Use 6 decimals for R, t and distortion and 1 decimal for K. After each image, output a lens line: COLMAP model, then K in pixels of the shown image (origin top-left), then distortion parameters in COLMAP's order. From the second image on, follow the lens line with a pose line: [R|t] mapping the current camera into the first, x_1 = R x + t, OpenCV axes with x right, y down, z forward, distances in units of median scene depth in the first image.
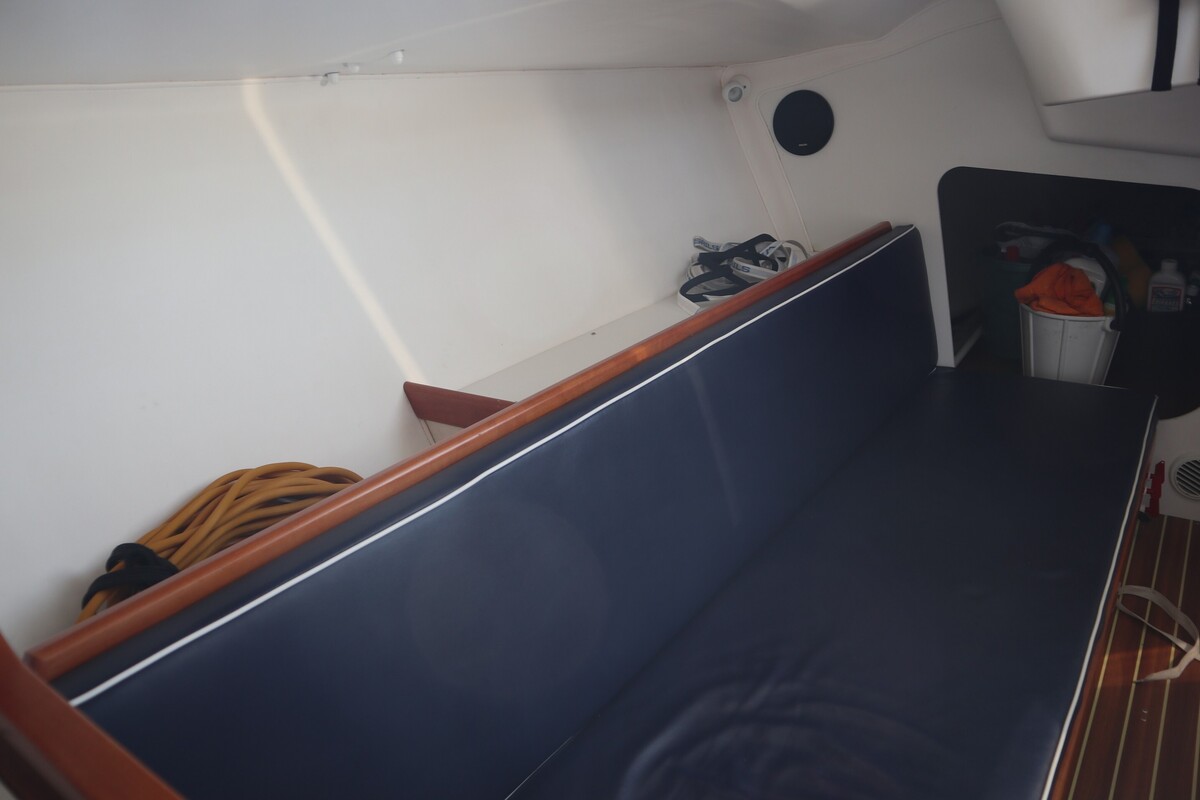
lens RADIAL K [[984.5, 0, 600.0], [0, 984.5, 400.0], [0, 0, 1]] dist [-0.116597, 0.111843]
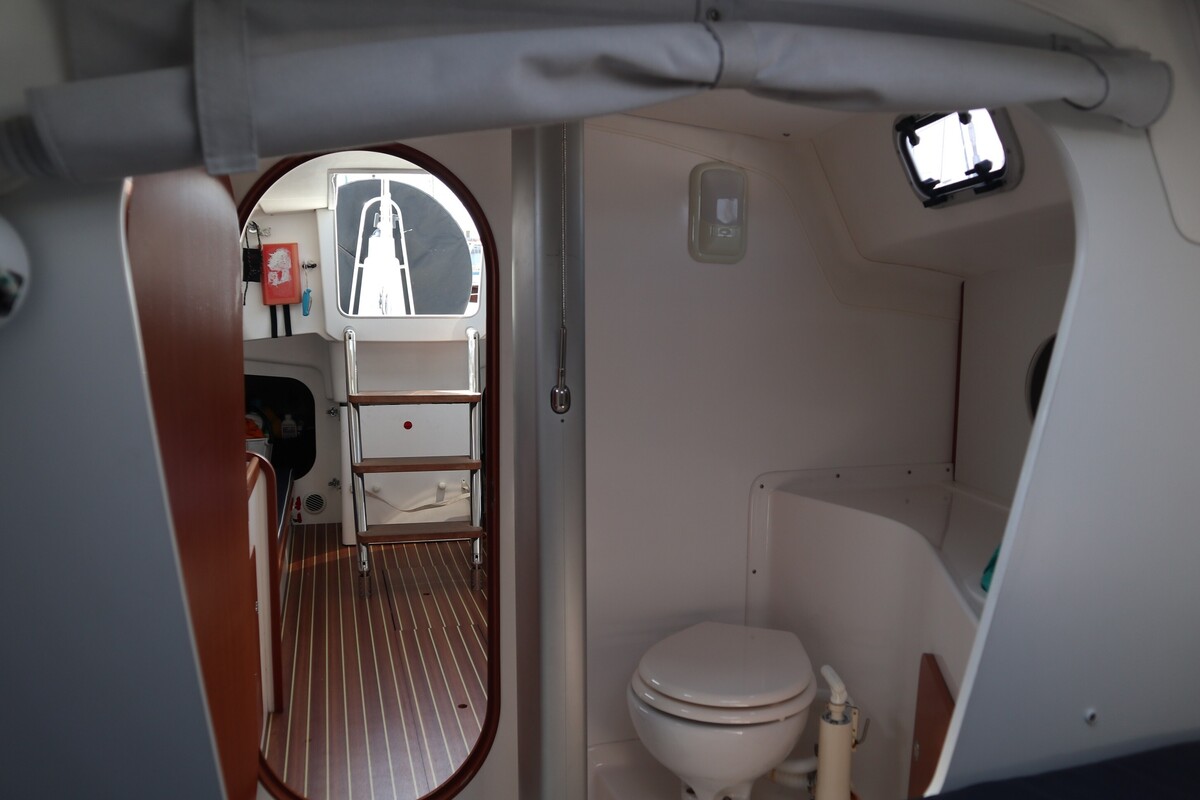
lens RADIAL K [[984.5, 0, 600.0], [0, 984.5, 400.0], [0, 0, 1]] dist [-0.116597, 0.111843]
pose [[0.666505, -0.023499, 0.745130, -0.609361], [0.215215, 0.963013, -0.162137, 0.348521], [-0.713760, 0.268428, 0.646911, -0.993828]]
